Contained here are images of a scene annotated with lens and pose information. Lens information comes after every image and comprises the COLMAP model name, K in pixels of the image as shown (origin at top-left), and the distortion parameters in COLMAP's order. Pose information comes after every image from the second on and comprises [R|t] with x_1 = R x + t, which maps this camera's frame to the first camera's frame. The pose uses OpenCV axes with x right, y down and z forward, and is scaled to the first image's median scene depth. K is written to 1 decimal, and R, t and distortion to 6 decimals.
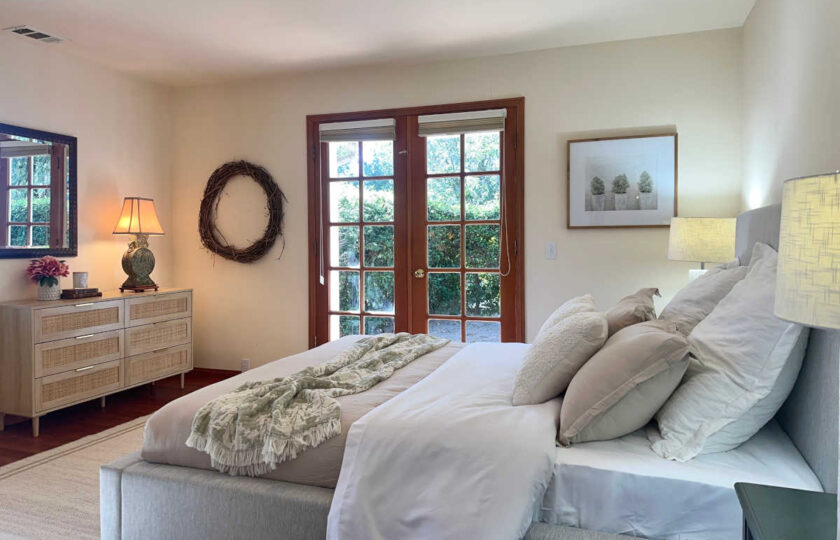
lens RADIAL K [[595.9, 0, 421.6], [0, 595.9, 264.6], [0, 0, 1]] dist [0.129155, -0.175507]
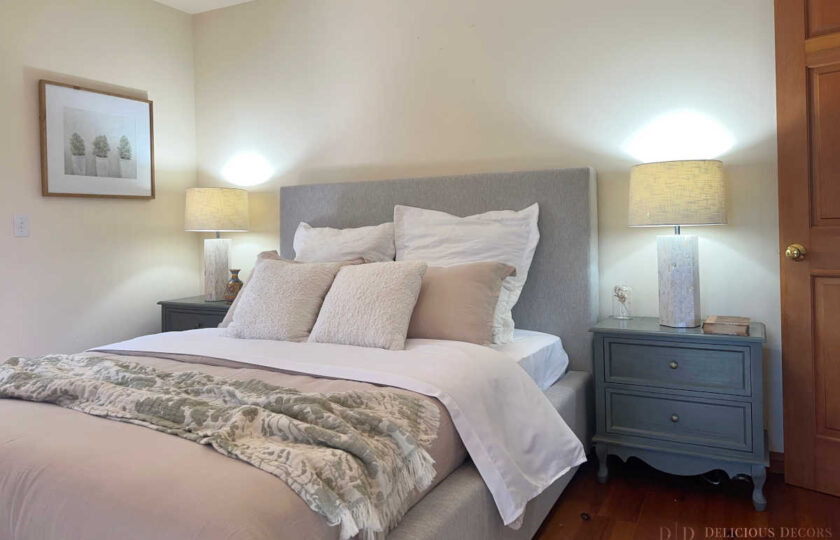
lens RADIAL K [[624.0, 0, 419.9], [0, 624.0, 236.6], [0, 0, 1]] dist [0.028333, 0.000552]
pose [[0.134519, -0.020393, 0.990701, -0.324351], [0.065577, 0.997780, 0.011634, 0.008755], [-0.988739, 0.063402, 0.135558, 0.292715]]
